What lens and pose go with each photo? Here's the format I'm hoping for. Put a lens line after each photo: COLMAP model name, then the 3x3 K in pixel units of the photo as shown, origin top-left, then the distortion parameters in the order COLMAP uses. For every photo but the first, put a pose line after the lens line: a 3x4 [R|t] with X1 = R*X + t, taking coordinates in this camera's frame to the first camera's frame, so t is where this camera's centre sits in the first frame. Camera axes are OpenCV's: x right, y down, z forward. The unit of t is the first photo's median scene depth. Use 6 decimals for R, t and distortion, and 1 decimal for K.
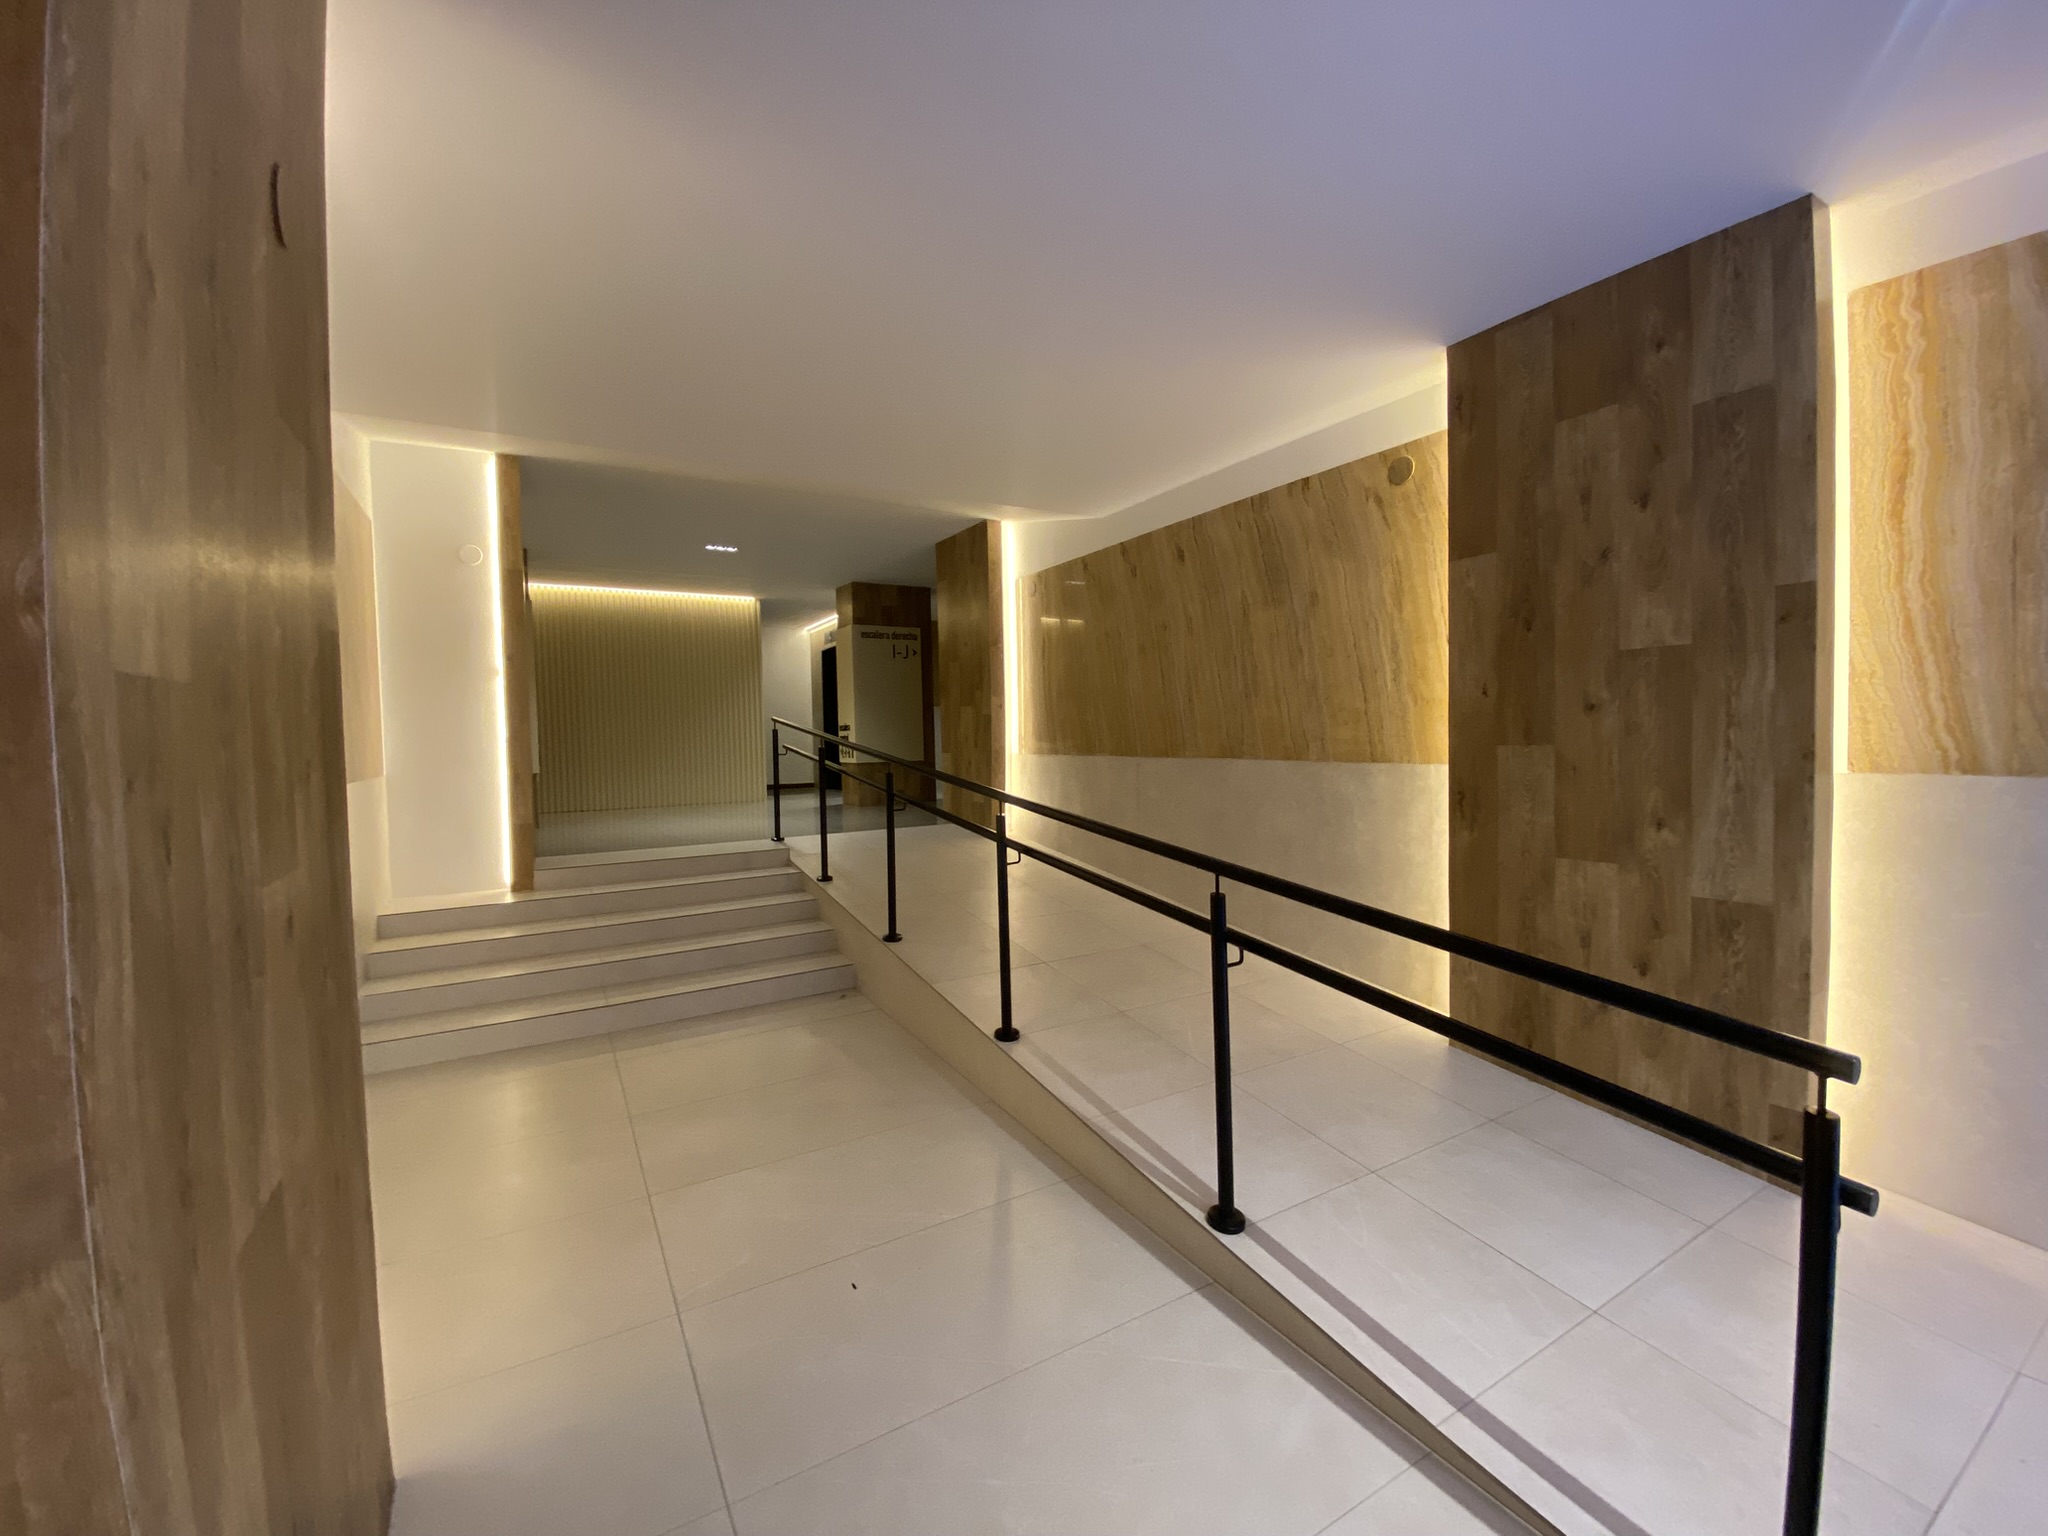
lens RADIAL K [[821.2, 0, 1024.0], [0, 821.2, 768.0], [0, 0, 1]] dist [-0.000767, -0.000356]
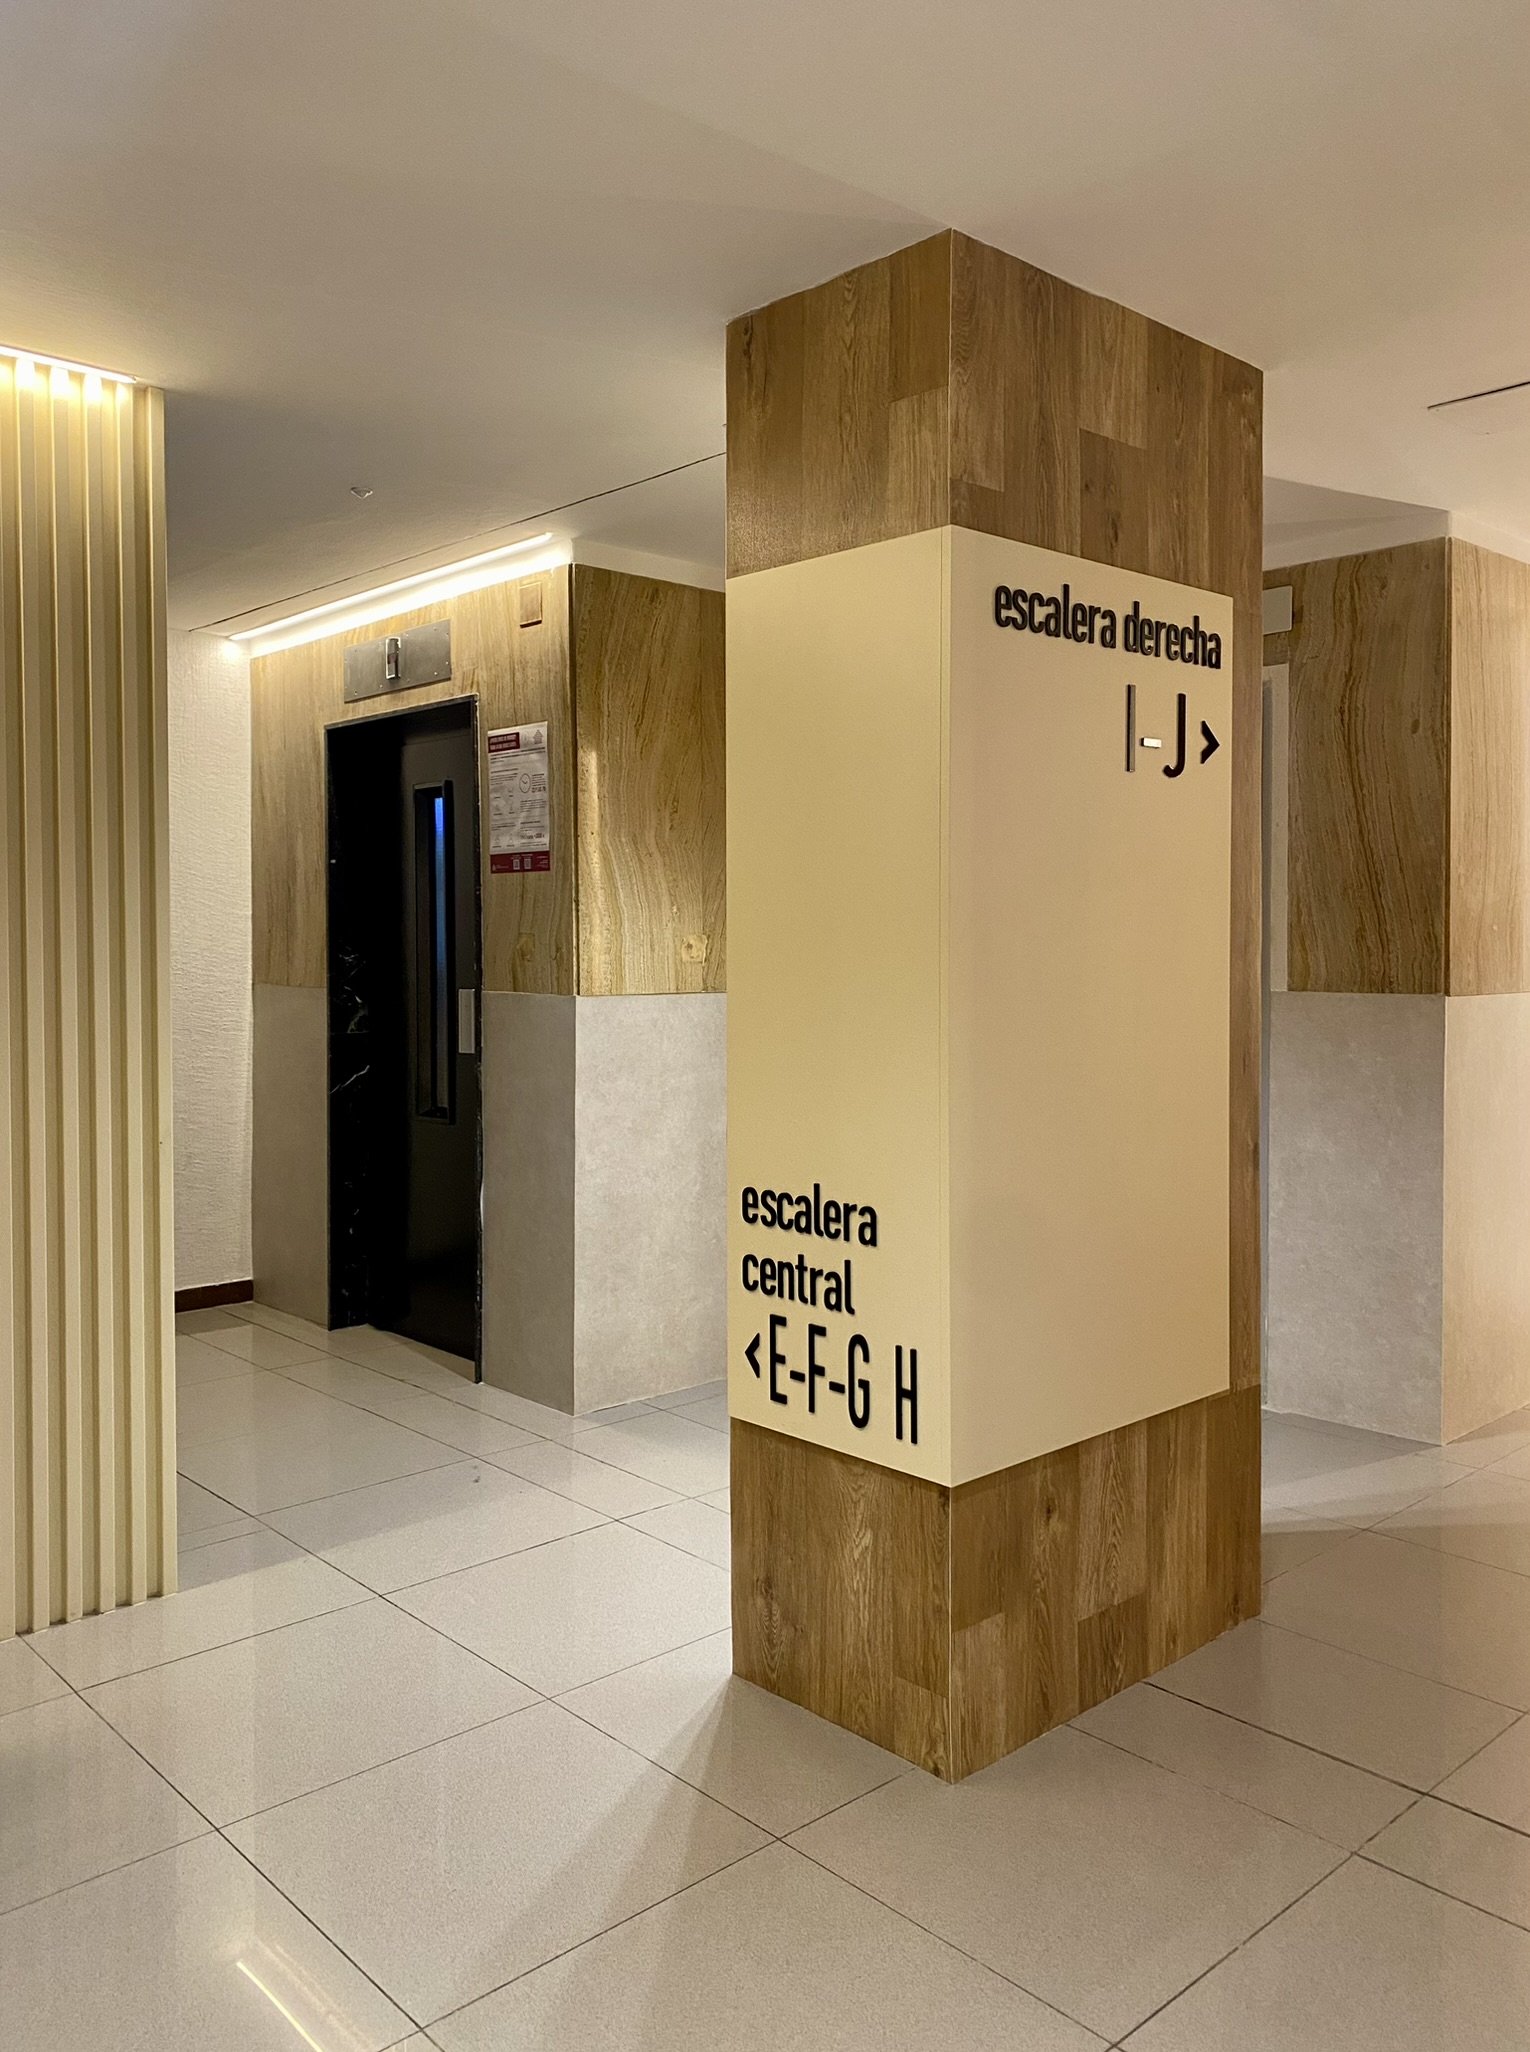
lens RADIAL K [[1578.9, 0, 769.3], [0, 1578.9, 989.8], [0, 0, 1]] dist [0.003218, -0.001416]
pose [[0.979060, 0.014572, 0.203049, -0.458982], [-0.012341, 0.999849, -0.012245, -0.139197], [-0.203197, 0.009483, 0.979092, 1.147577]]
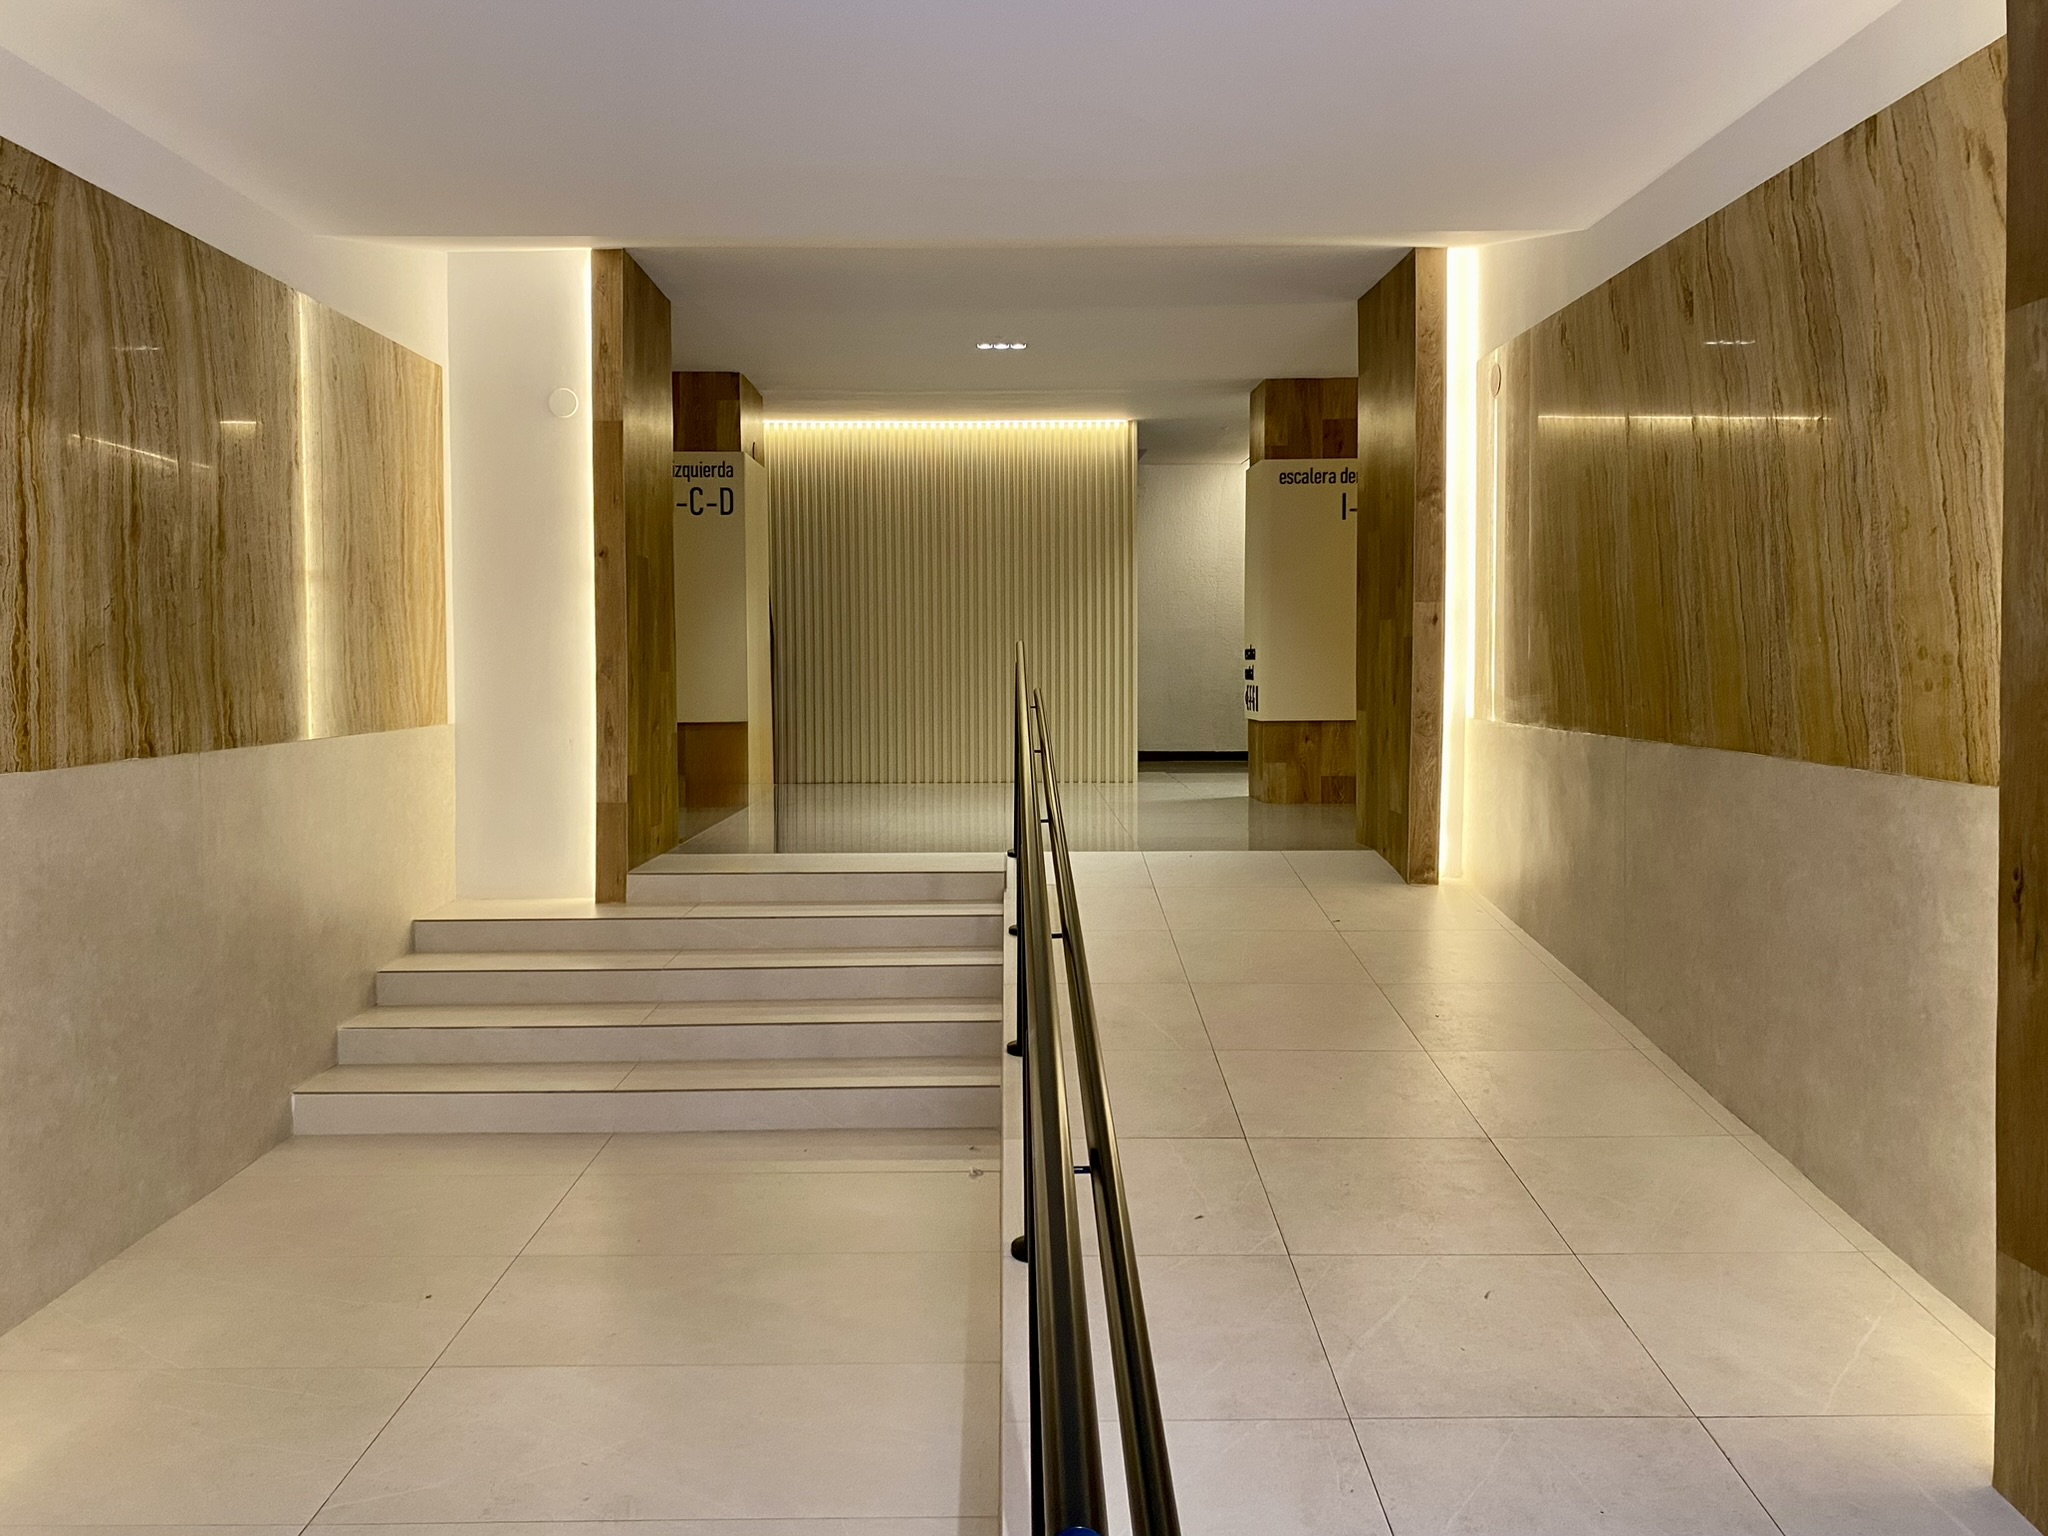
lens RADIAL K [[1635.5, 0, 1021.7], [0, 1635.5, 703.6], [0, 0, 1]] dist [-0.000490, -0.007726]
pose [[0.855369, 0.029424, -0.517183, 0.325601], [-0.031326, 0.999496, 0.005054, -0.026934], [0.517071, 0.011878, 0.855860, 0.028071]]
